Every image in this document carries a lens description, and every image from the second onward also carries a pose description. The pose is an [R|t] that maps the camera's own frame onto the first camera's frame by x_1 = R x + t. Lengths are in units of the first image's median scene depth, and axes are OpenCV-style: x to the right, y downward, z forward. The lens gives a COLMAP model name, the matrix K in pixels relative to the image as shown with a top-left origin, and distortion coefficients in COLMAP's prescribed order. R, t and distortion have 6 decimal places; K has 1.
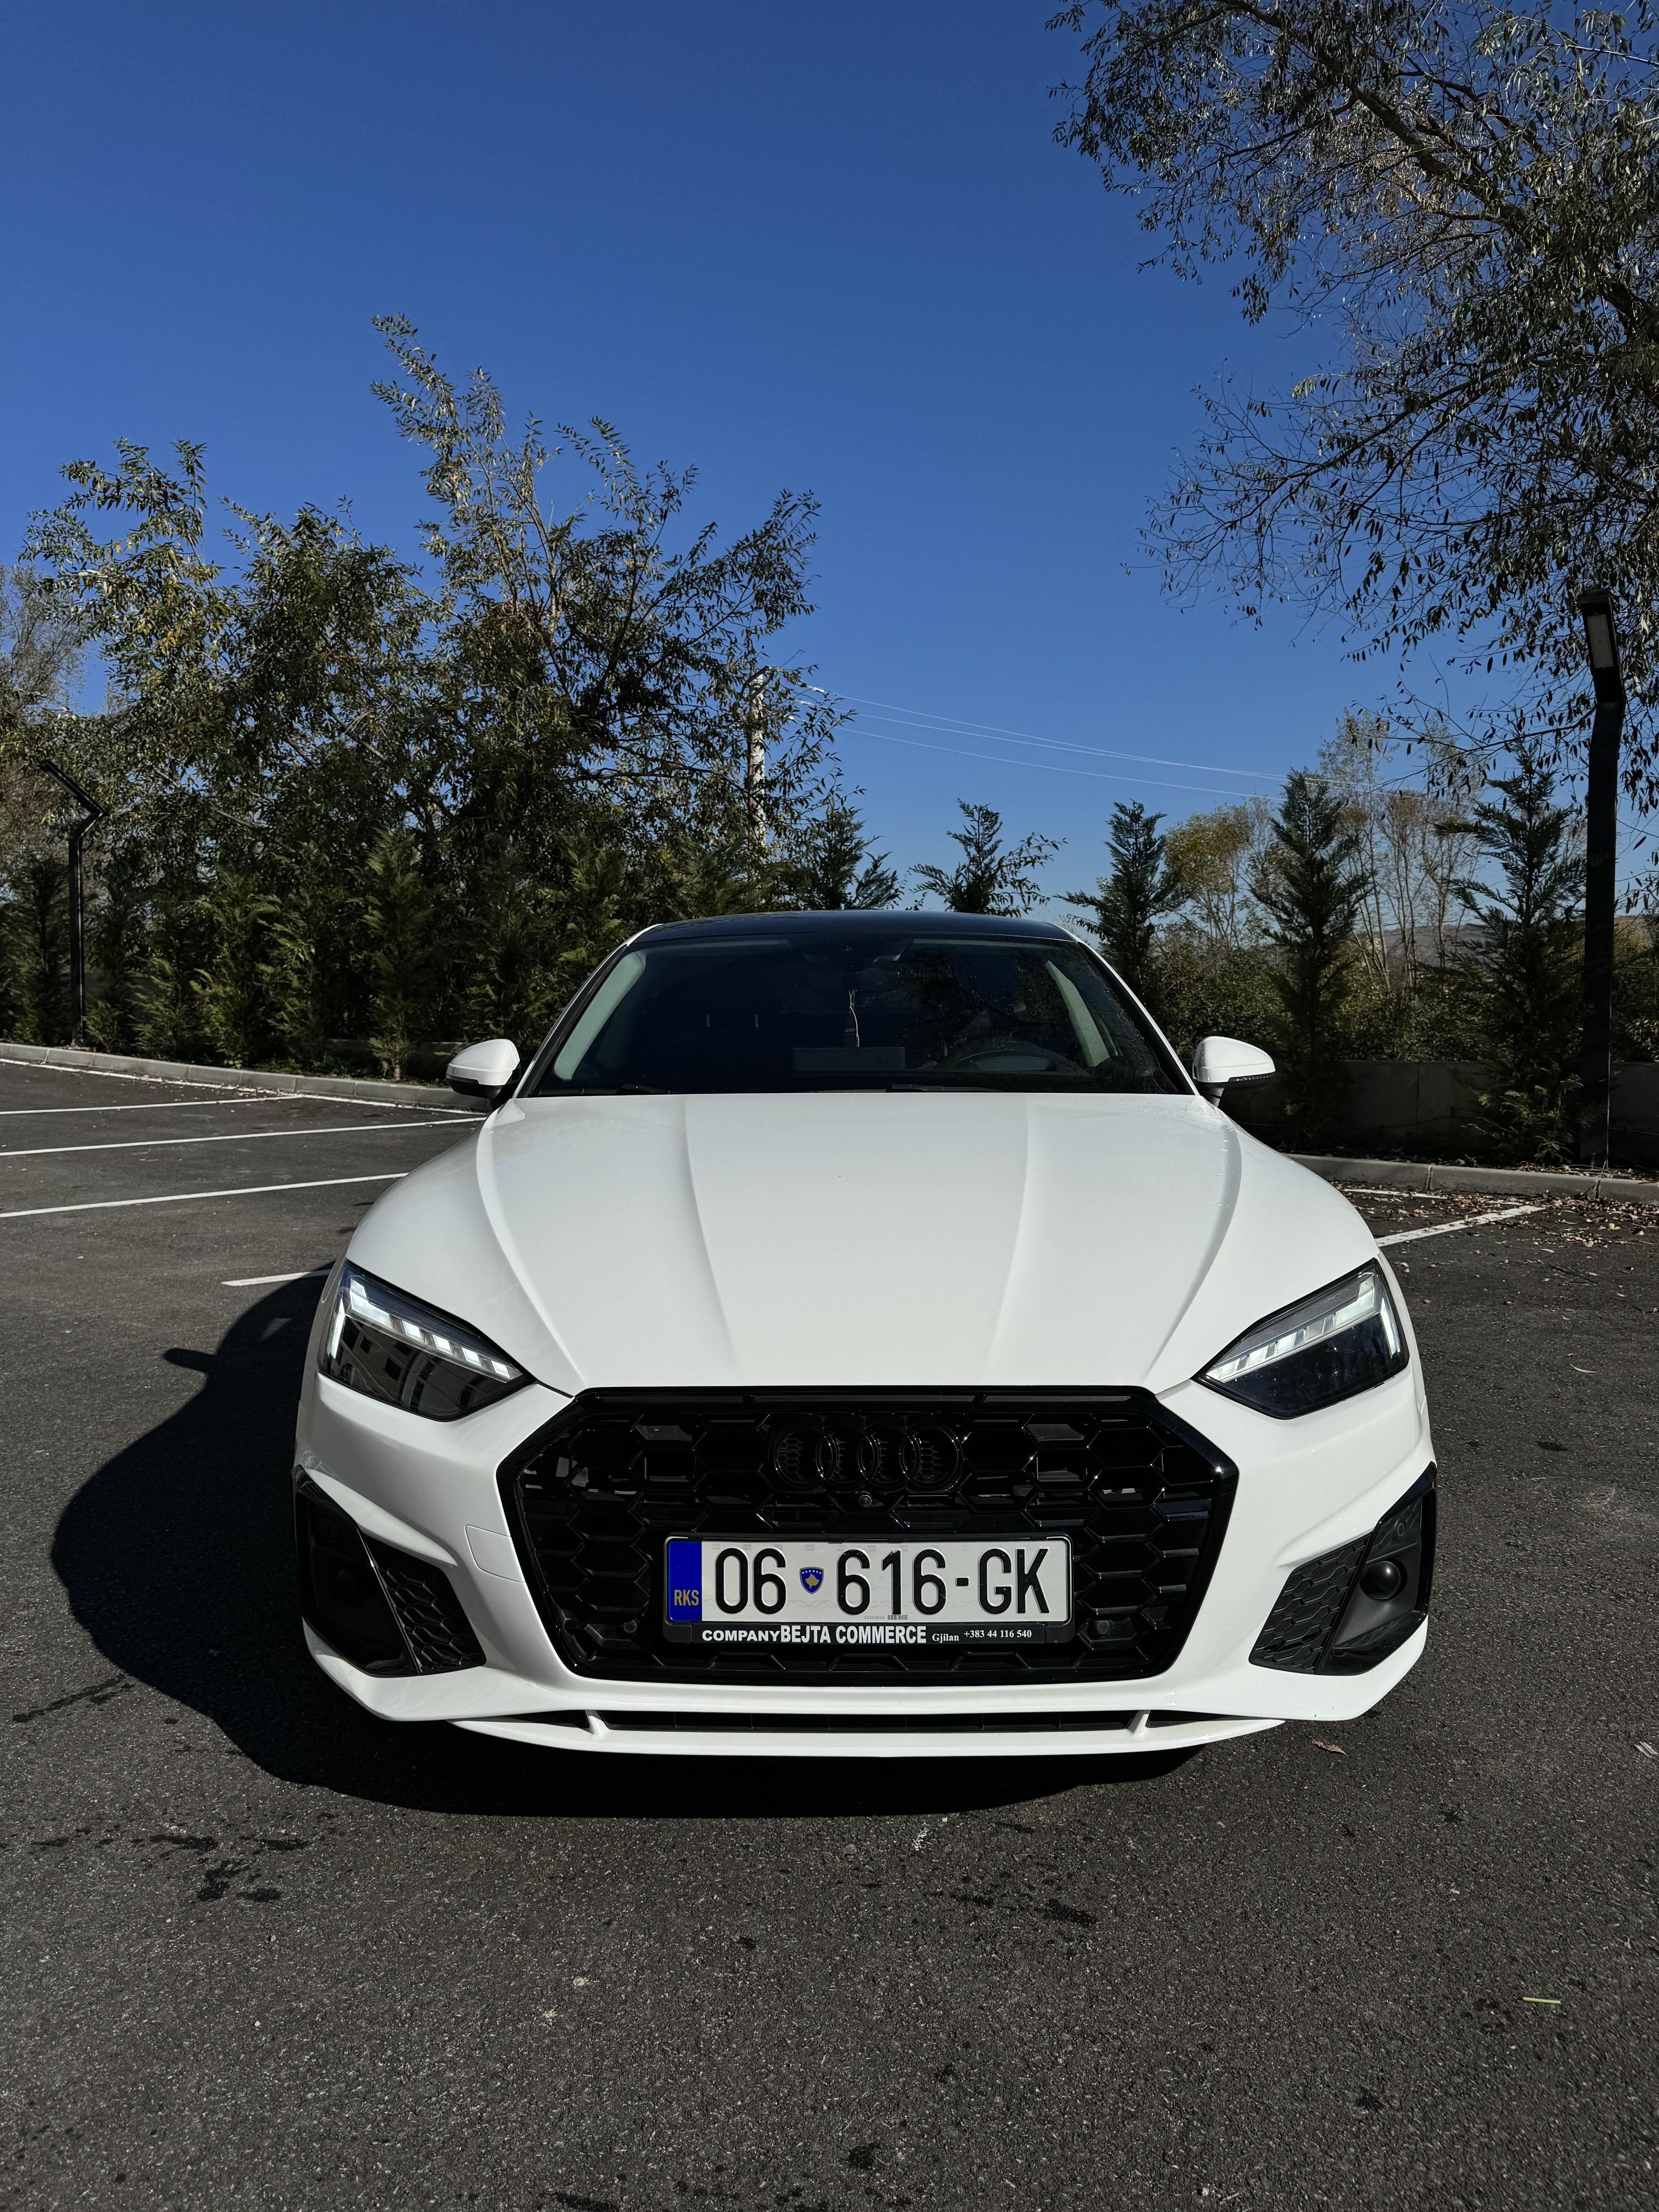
lens RADIAL K [[1535.9, 0, 807.0], [0, 1535.9, 1085.7], [0, 0, 1]] dist [0.079754, -0.080063]
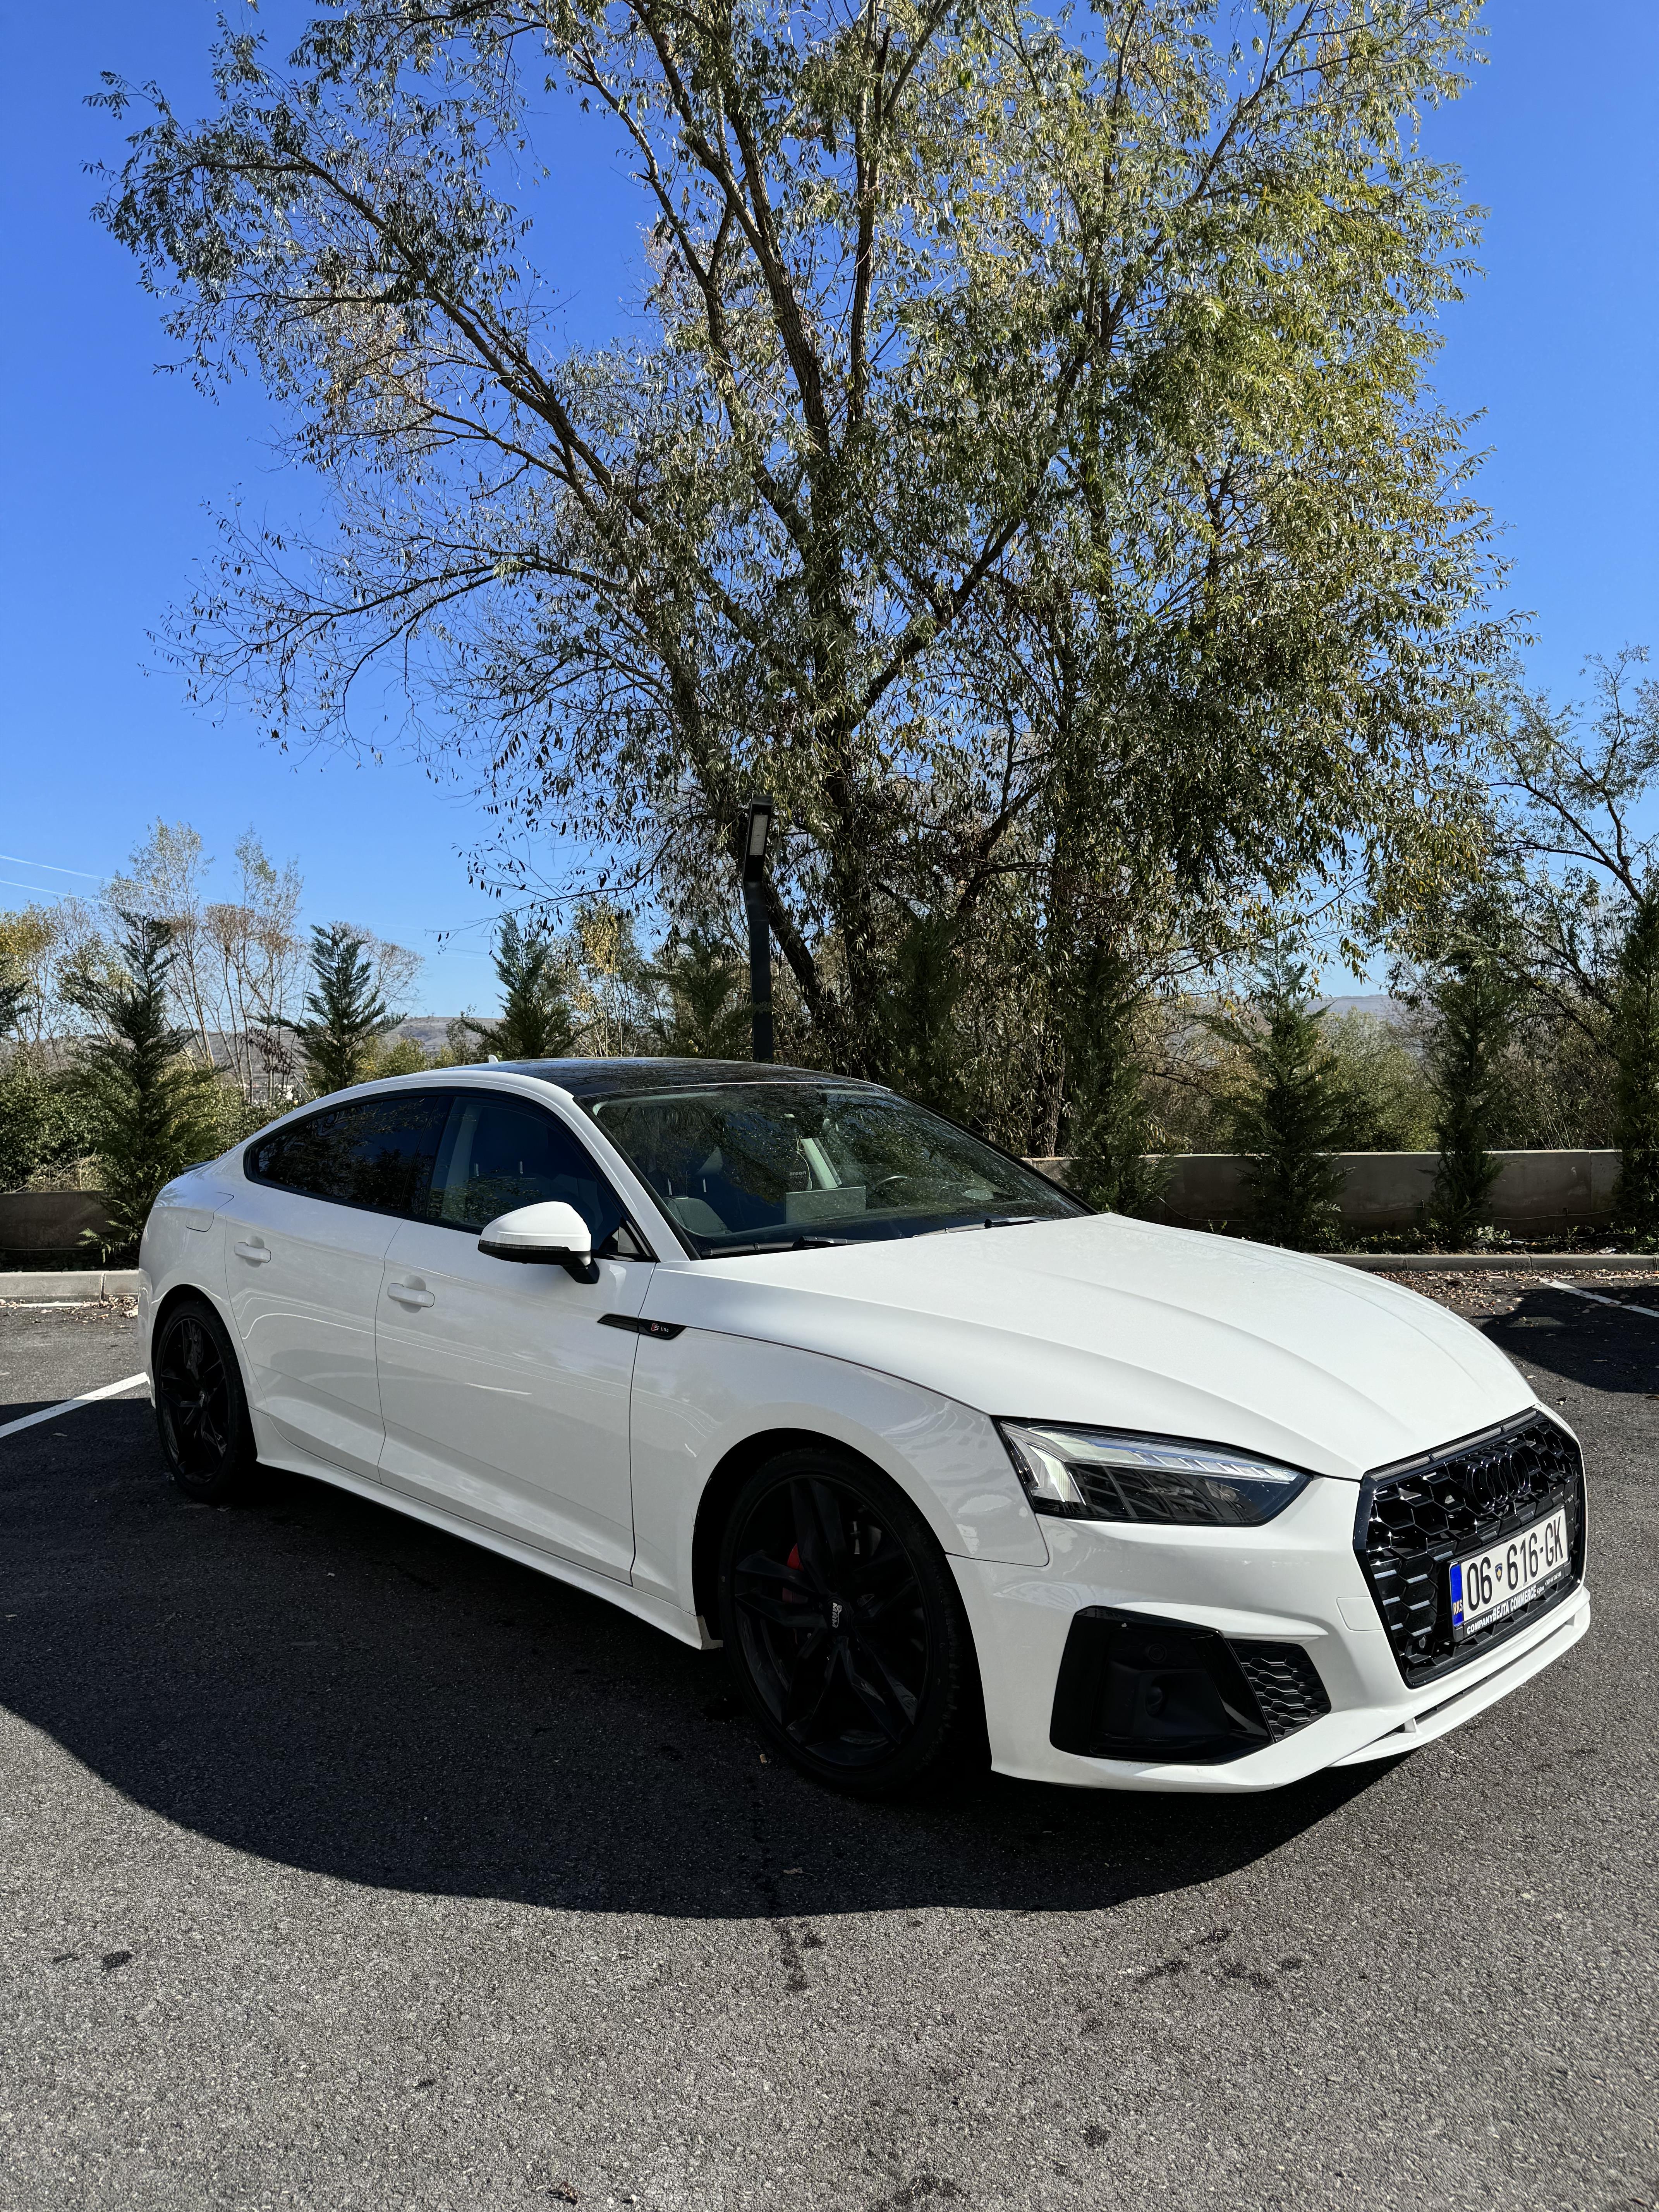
lens RADIAL K [[1550.3, 0, 816.1], [0, 1550.3, 1102.5], [0, 0, 1]] dist [0.035819, -0.035088]
pose [[0.705299, -0.013446, 0.708783, -0.182206], [0.053863, 0.997946, -0.034667, -0.012130], [-0.706861, 0.062628, 0.704574, 0.050432]]
